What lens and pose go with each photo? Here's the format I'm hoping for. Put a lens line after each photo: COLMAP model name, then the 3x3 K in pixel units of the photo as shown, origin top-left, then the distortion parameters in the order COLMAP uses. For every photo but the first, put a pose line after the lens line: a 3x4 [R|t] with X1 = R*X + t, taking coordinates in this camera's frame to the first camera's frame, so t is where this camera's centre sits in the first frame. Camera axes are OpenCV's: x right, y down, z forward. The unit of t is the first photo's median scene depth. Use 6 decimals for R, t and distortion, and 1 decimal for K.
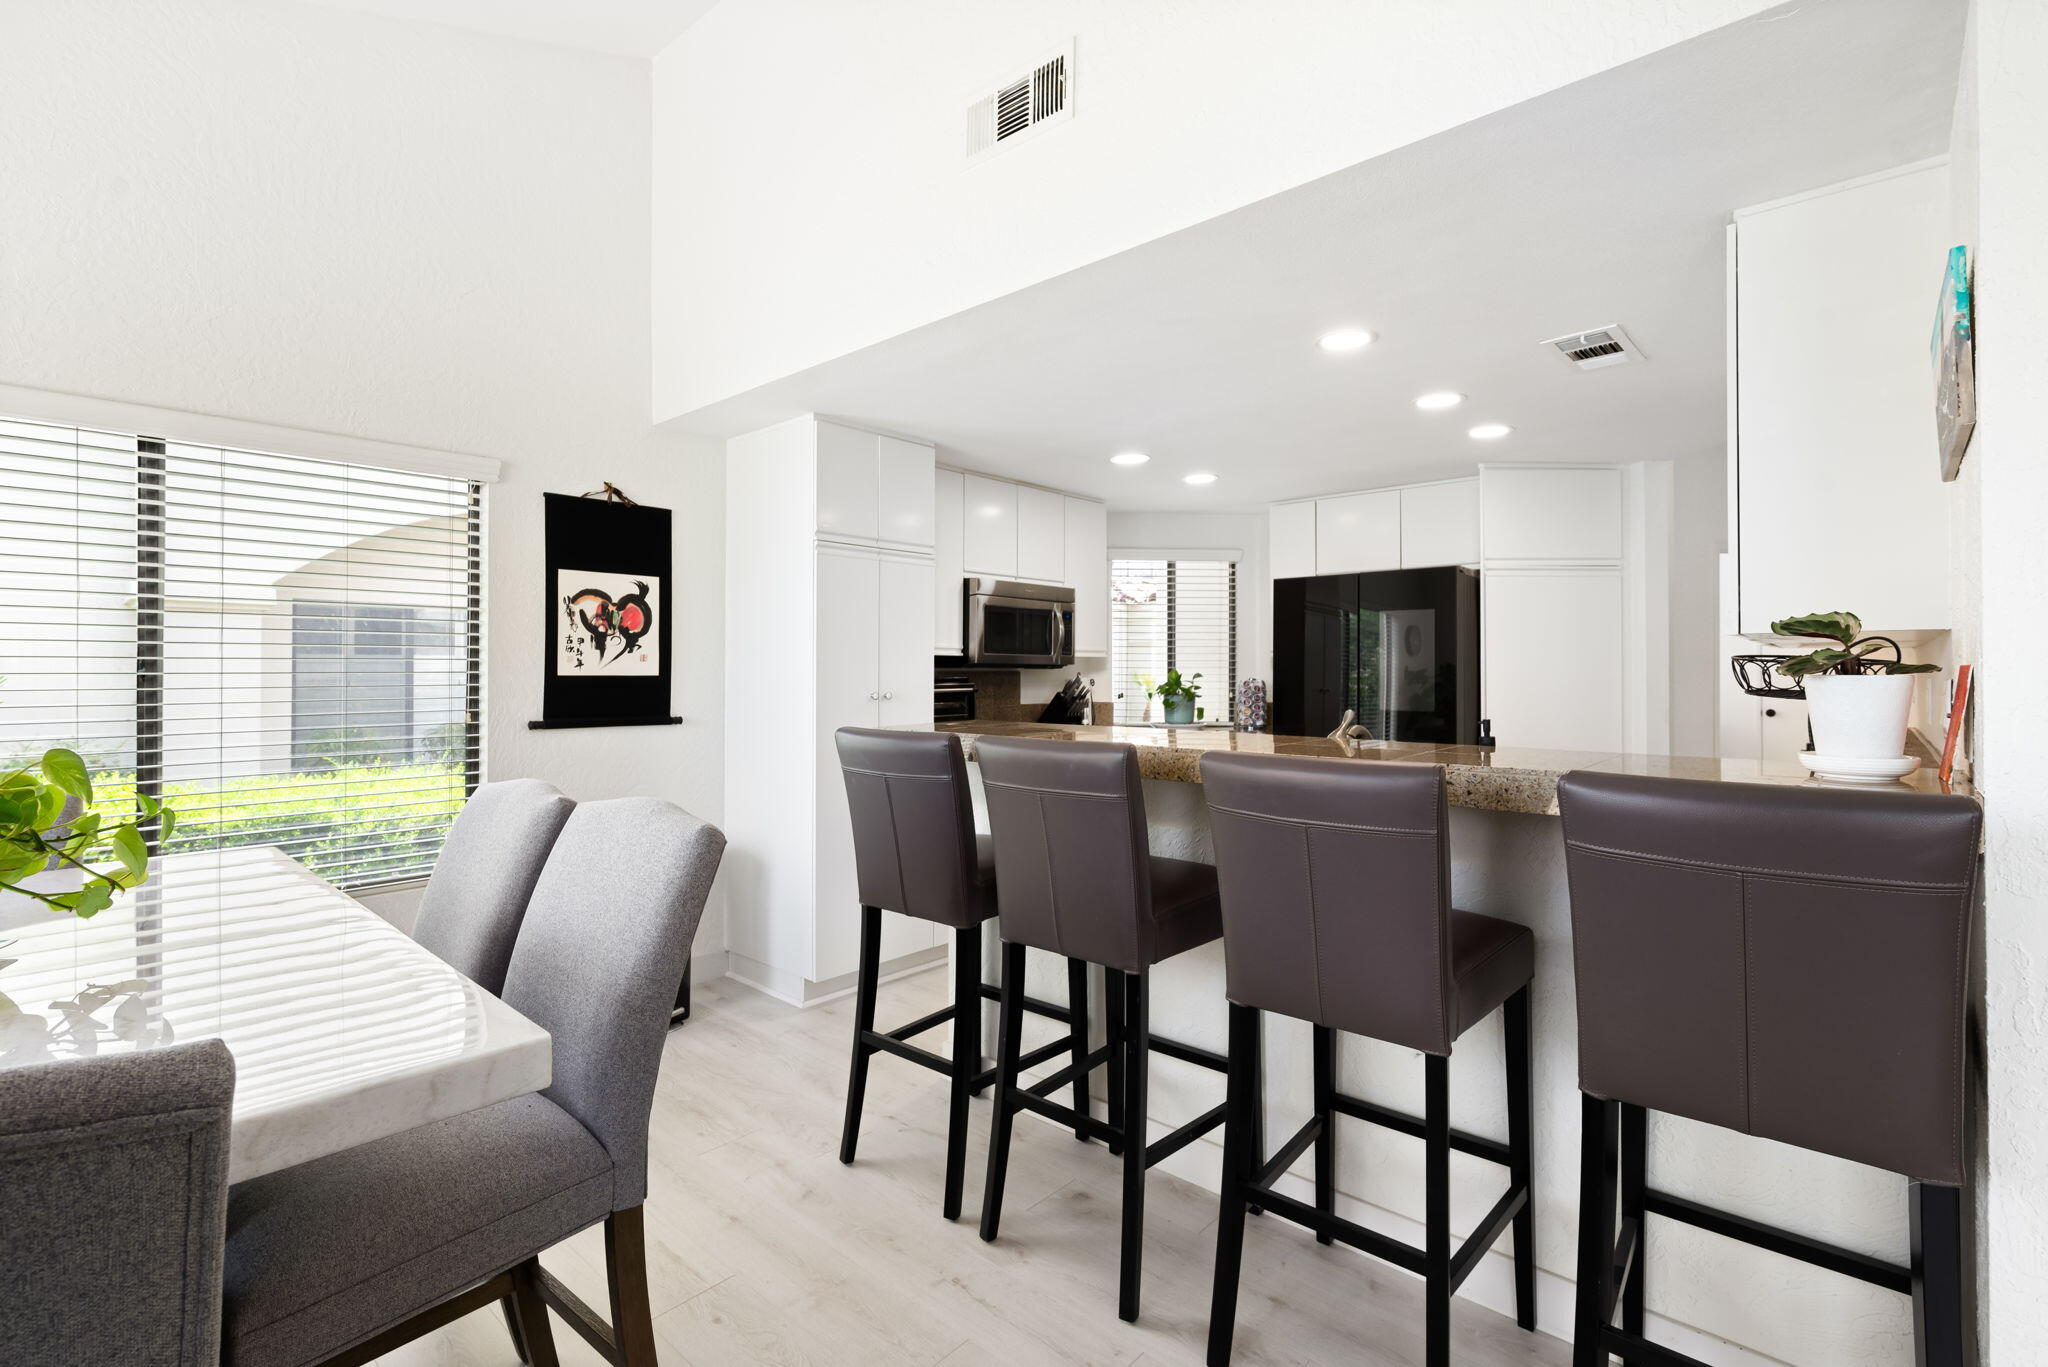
lens RADIAL K [[921.1, 0, 1025.1], [0, 921.1, 667.8], [0, 0, 1]] dist [-0.000762, 0.001167]
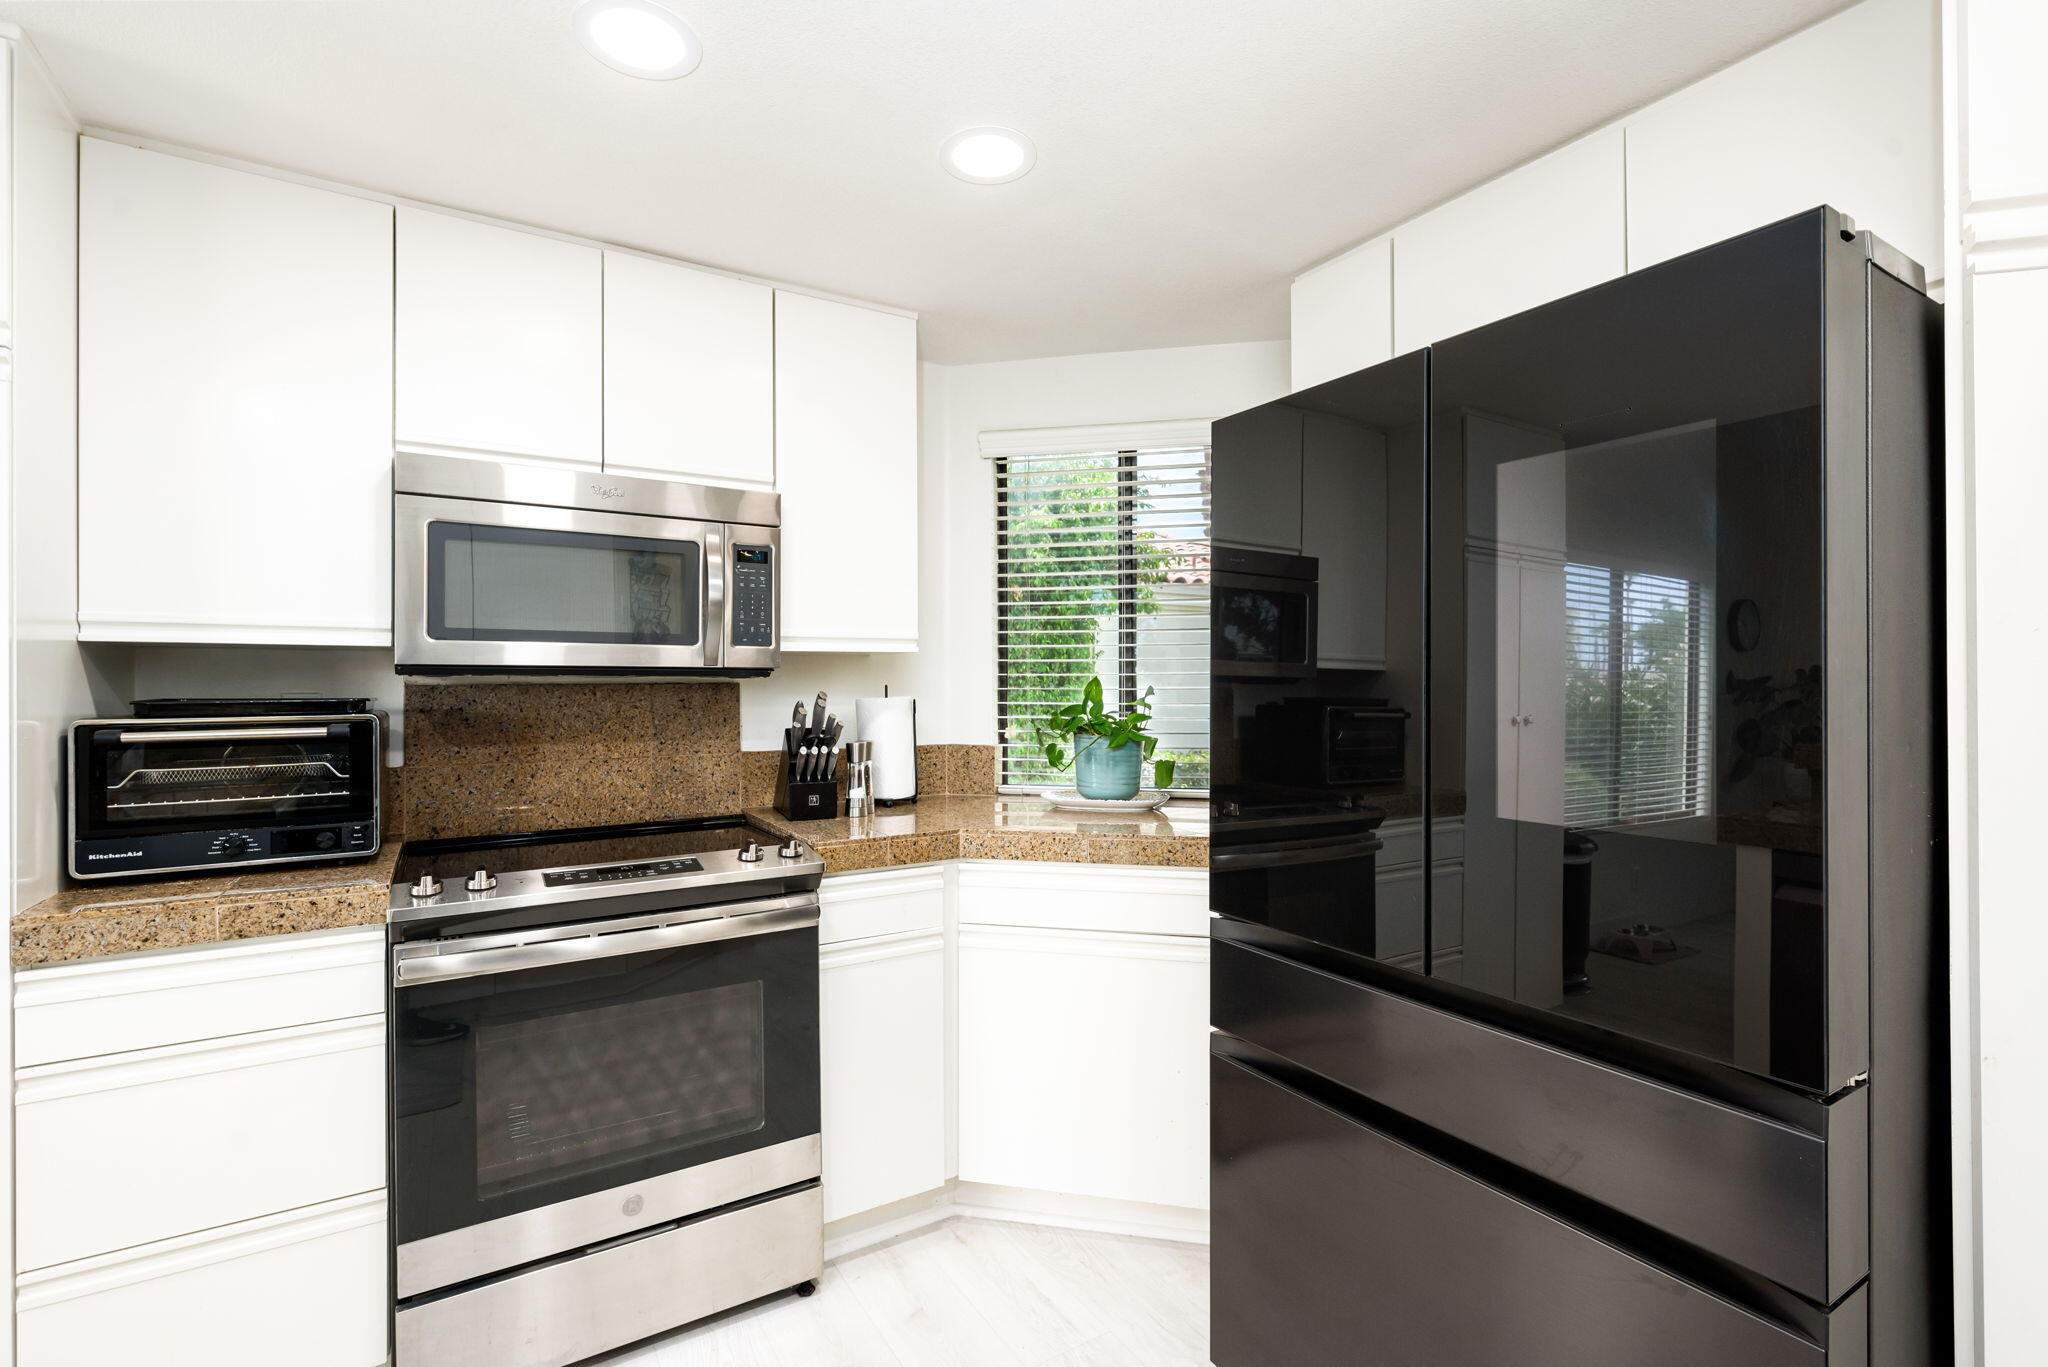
lens RADIAL K [[920.1, 0, 1036.2], [0, 920.1, 682.1], [0, 0, 1]] dist [-0.001159, -0.000318]
pose [[0.960882, -0.002233, -0.276949, 0.417005], [0.003436, 0.999987, 0.003858, 0.003662], [0.276937, -0.004659, 0.960877, 0.882388]]
